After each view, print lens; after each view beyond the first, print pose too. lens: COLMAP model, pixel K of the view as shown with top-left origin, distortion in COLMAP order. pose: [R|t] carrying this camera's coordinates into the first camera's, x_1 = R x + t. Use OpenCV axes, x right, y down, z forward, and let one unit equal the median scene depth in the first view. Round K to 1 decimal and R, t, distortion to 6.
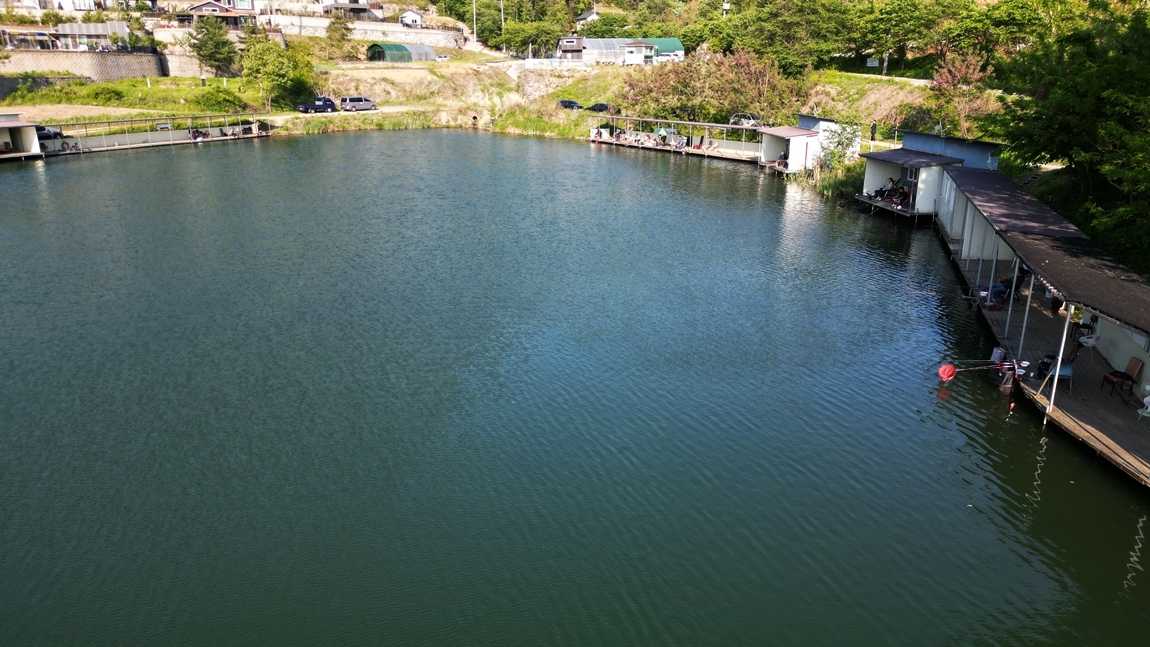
lens RADIAL K [[805.0, 0, 575.0], [0, 805.0, 323.5], [0, 0, 1]] dist [0.075272, -0.063915]
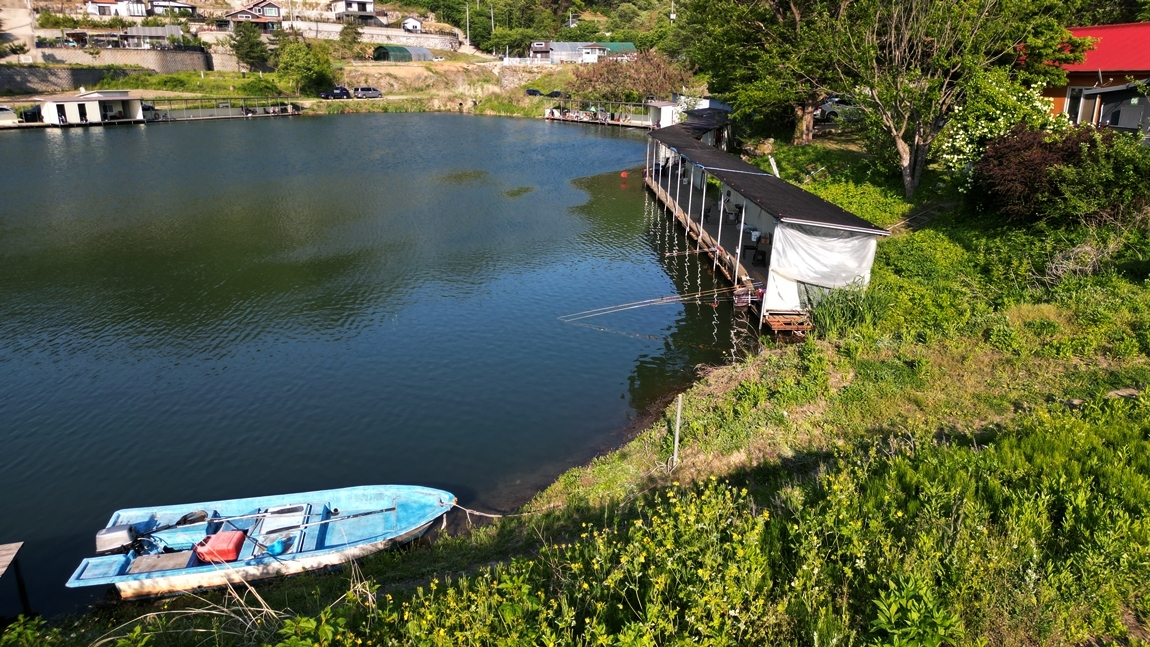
lens RADIAL K [[805.0, 0, 575.0], [0, 805.0, 323.5], [0, 0, 1]] dist [0.075272, -0.063915]
pose [[0.999981, 0.006123, -0.000529, 0.051451], [-0.006126, 0.999955, -0.007230, 0.086731], [0.000485, 0.007233, 0.999974, -0.233283]]
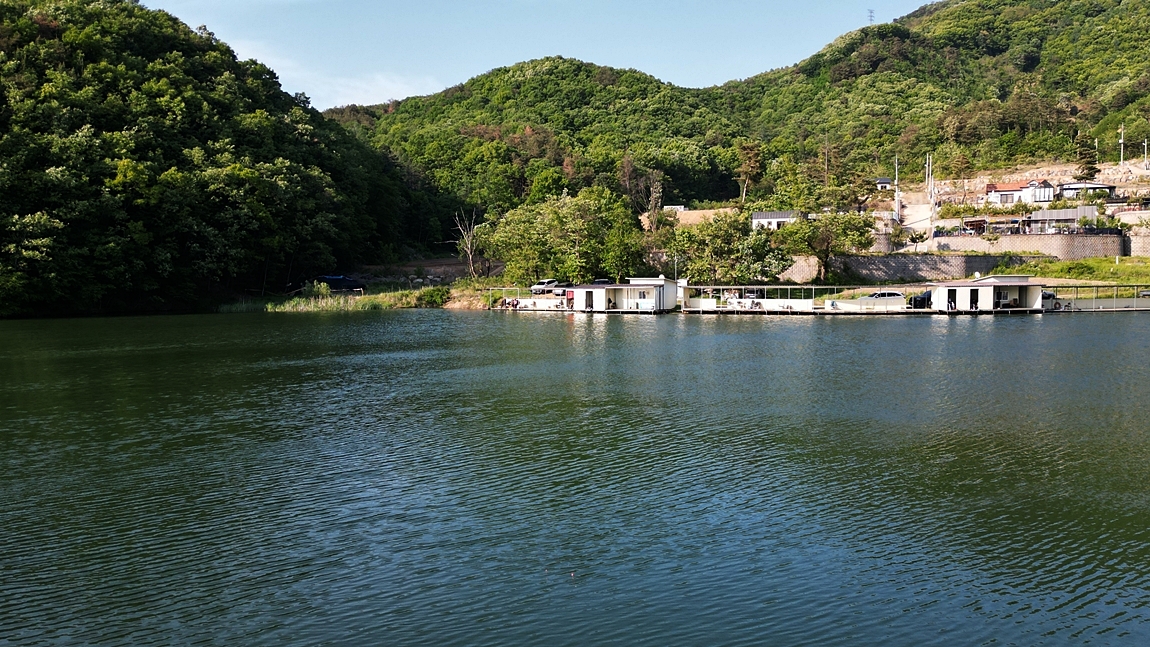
lens RADIAL K [[929.5, 0, 575.0], [0, 929.5, 323.5], [0, 0, 1]] dist [0.101211, -0.105114]
pose [[0.613281, 0.043137, -0.788686, -0.004252], [-0.234749, 0.963344, -0.129850, 0.081810], [0.754174, 0.264778, 0.600927, -0.166674]]
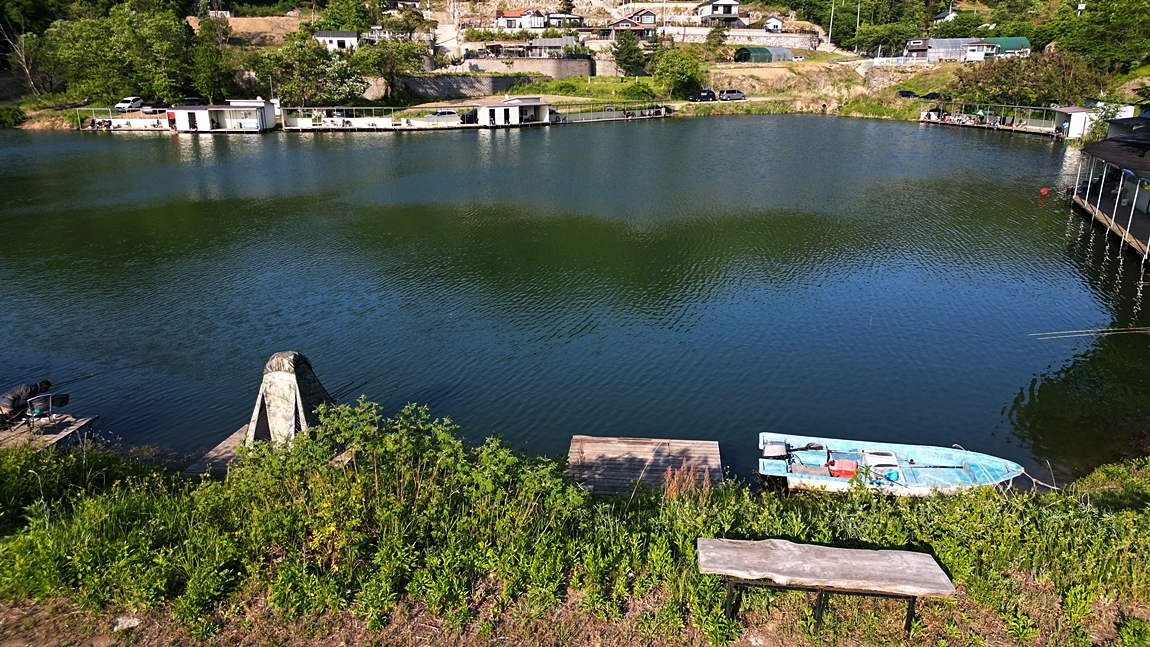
lens RADIAL K [[805.0, 0, 575.0], [0, 805.0, 323.5], [0, 0, 1]] dist [0.075272, -0.063915]
pose [[0.922637, 0.114756, -0.368201, 0.020255], [-0.115202, 0.993123, 0.020850, 0.089968], [0.368062, 0.023181, 0.929512, -0.276165]]
